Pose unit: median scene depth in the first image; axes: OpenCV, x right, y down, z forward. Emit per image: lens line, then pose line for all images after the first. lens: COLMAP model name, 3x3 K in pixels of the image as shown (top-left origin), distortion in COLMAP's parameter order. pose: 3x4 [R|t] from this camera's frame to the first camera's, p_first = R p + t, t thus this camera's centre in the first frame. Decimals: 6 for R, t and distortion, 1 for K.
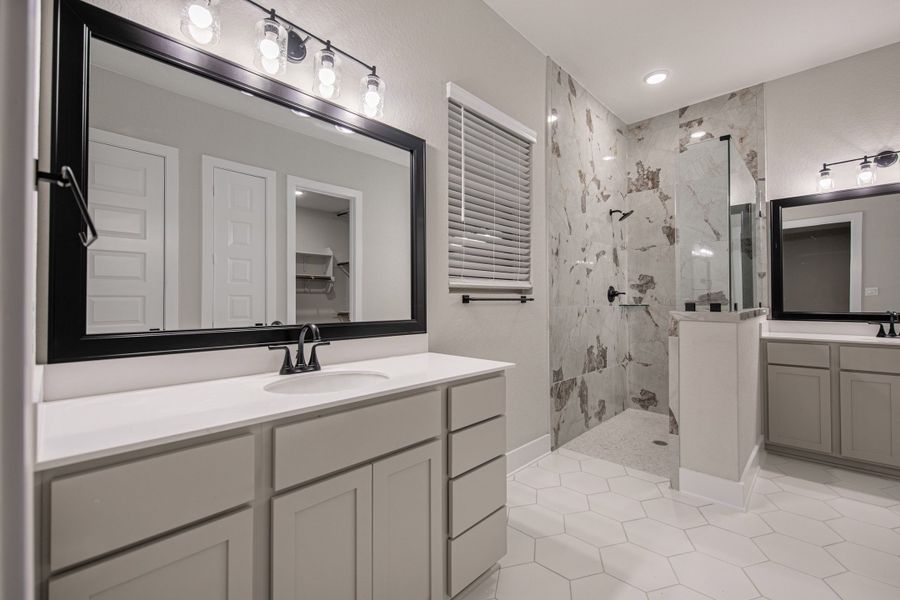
lens RADIAL K [[383.0, 0, 450.5], [0, 383.0, 296.0], [0, 0, 1]] dist [0.013885, -0.005186]
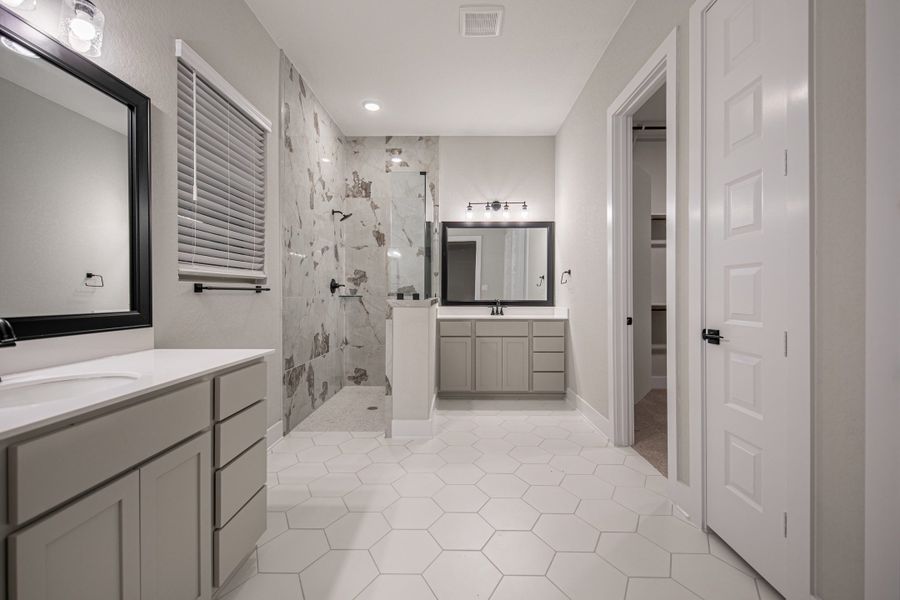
lens RADIAL K [[383.0, 0, 450.5], [0, 383.0, 296.0], [0, 0, 1]] dist [0.013885, -0.005186]
pose [[0.730400, 0.000207, 0.683019, -0.120241], [-0.013029, 0.999822, 0.013630, 0.006003], [-0.682895, -0.018854, 0.730273, -0.058550]]
